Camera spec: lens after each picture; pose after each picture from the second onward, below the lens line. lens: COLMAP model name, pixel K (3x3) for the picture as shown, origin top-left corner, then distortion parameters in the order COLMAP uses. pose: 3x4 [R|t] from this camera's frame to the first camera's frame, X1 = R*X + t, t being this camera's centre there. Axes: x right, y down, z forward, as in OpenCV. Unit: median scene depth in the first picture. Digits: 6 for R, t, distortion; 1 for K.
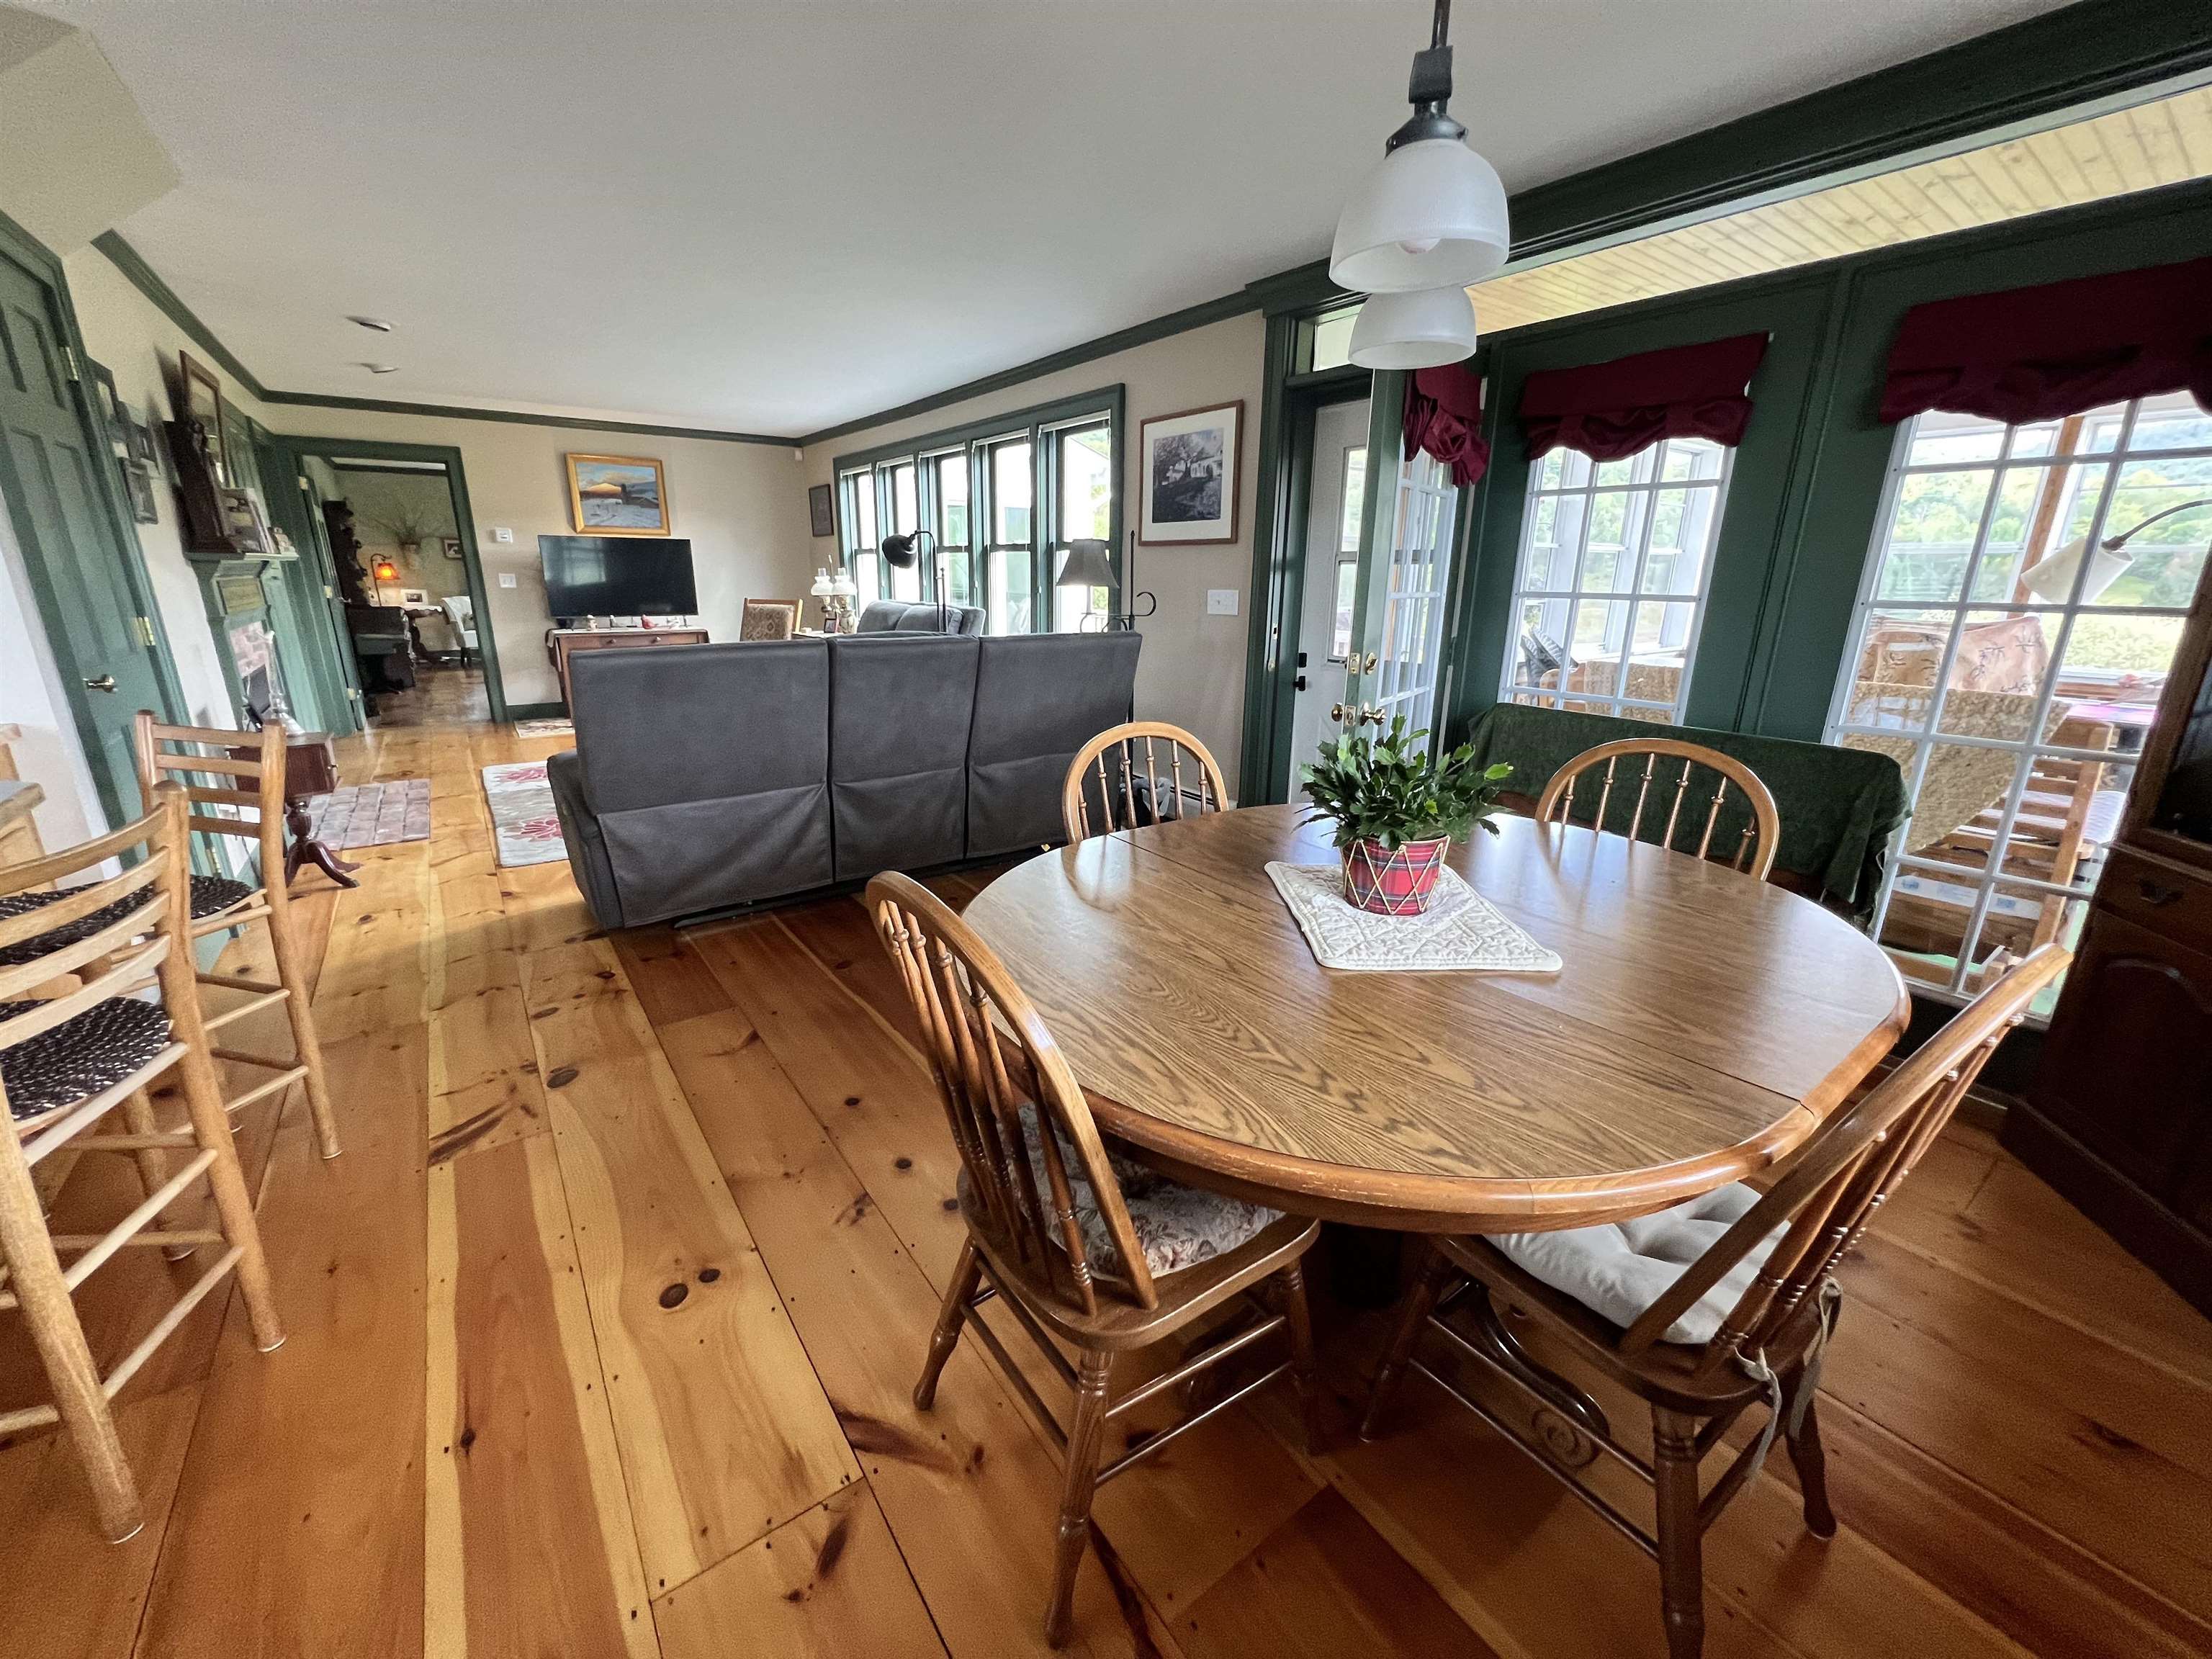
lens RADIAL K [[883.2, 0, 1103.8], [0, 883.2, 828.5], [0, 0, 1]] dist [-0.000014, 0.000603]
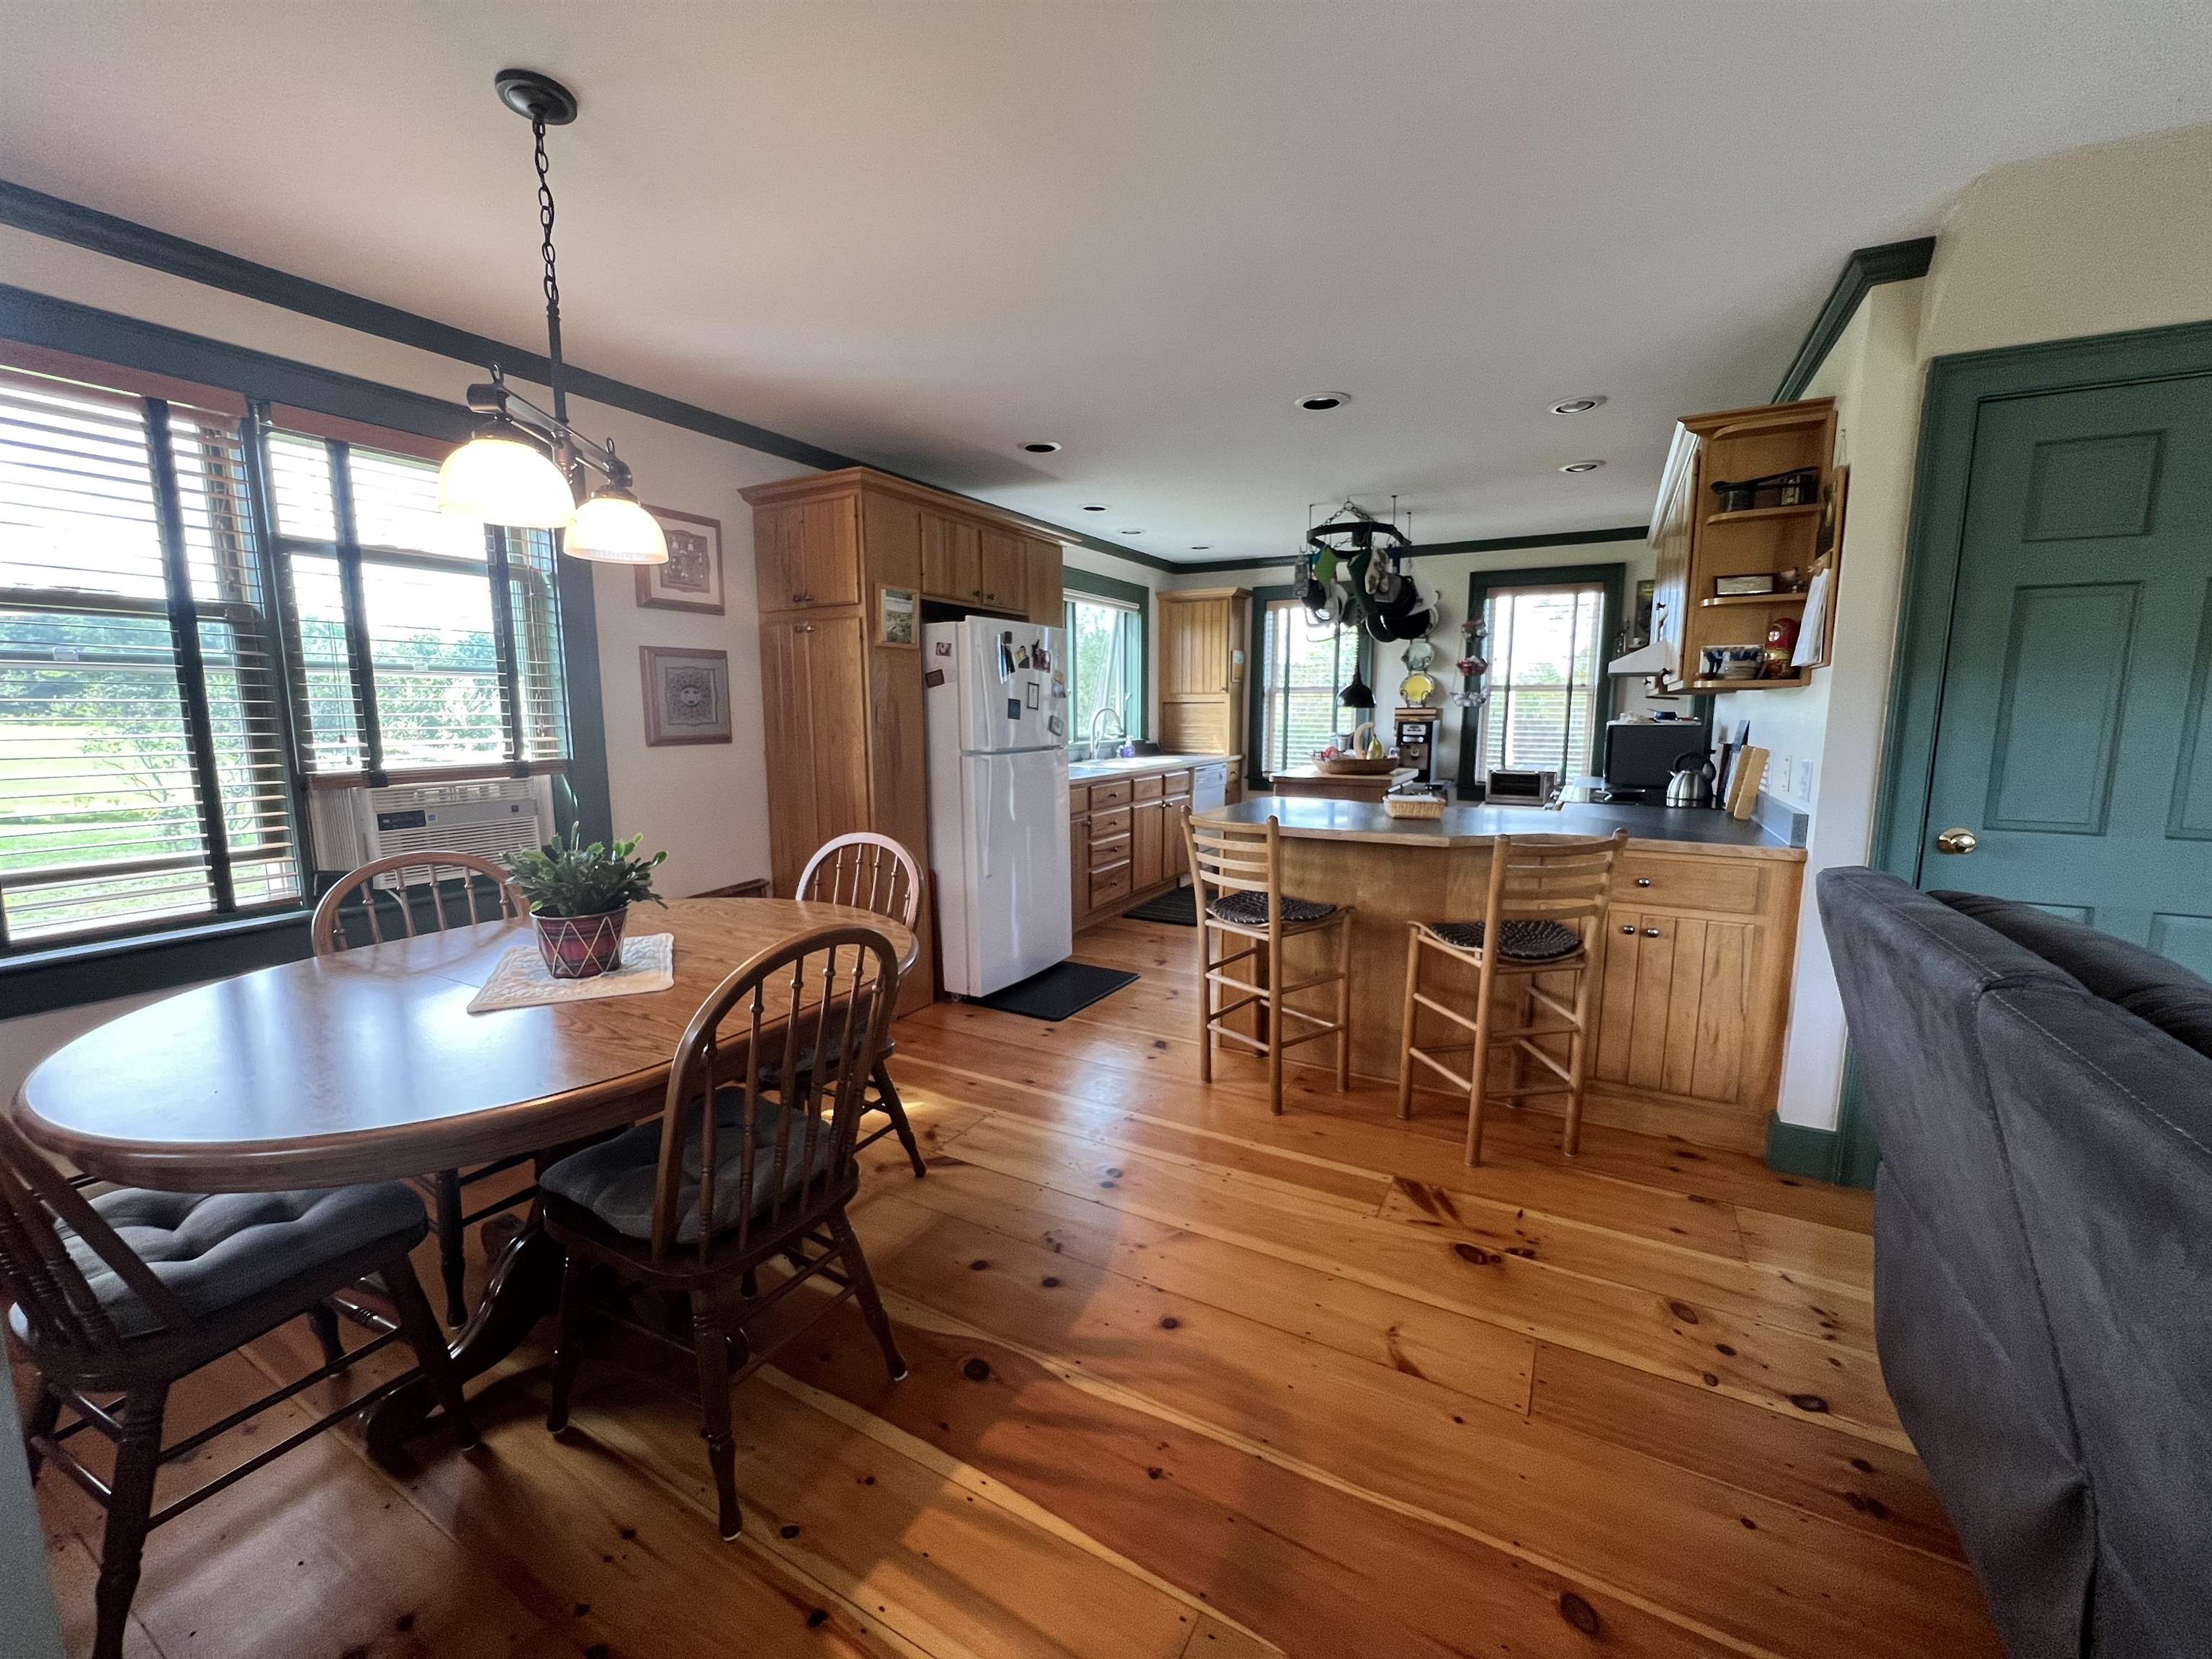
lens RADIAL K [[904.6, 0, 1092.9], [0, 904.6, 829.2], [0, 0, 1]] dist [0.002511, 0.000213]
pose [[-0.913406, 0.047425, -0.404278, 0.085887], [-0.121797, 0.915843, 0.382618, -0.335417], [0.388401, 0.398726, -0.830760, 1.111437]]
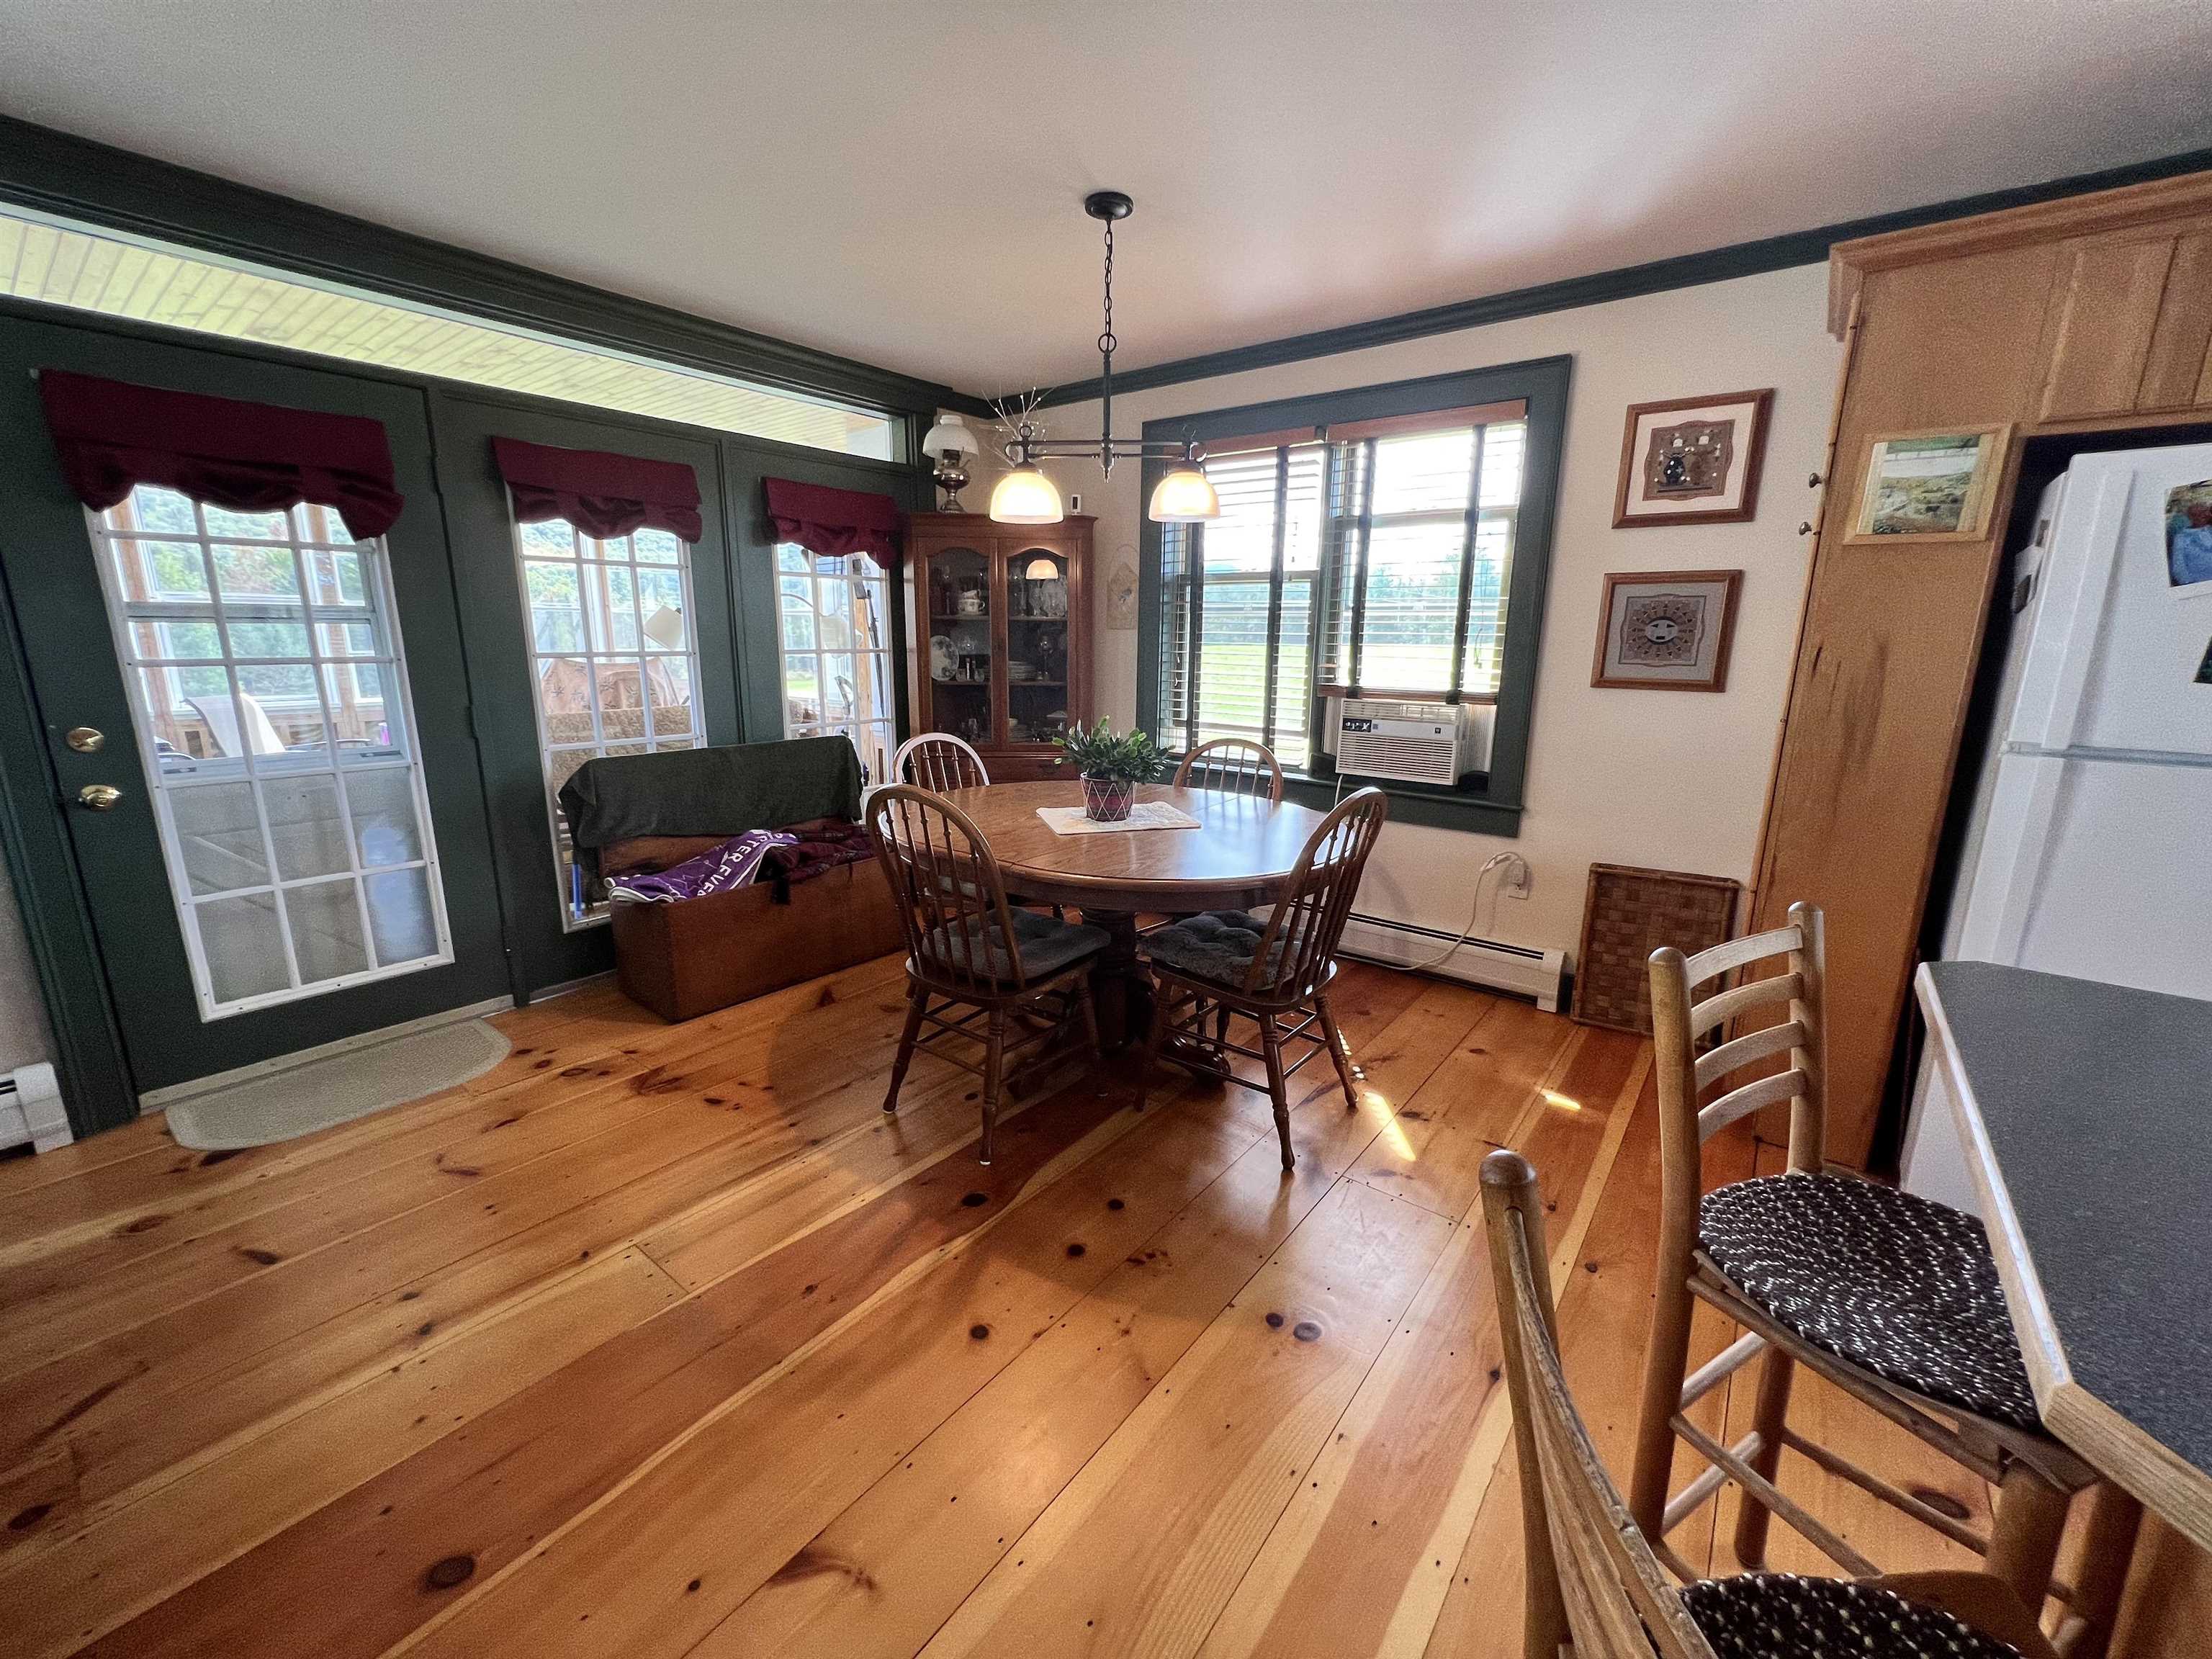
lens RADIAL K [[883.2, 0, 1103.8], [0, 883.2, 828.5], [0, 0, 1]] dist [-0.000014, 0.000603]
pose [[-0.268253, -0.222046, 0.937409, -0.690925], [0.256984, 0.921318, 0.291774, -0.214893], [-0.928440, 0.319168, -0.190084, 0.667048]]
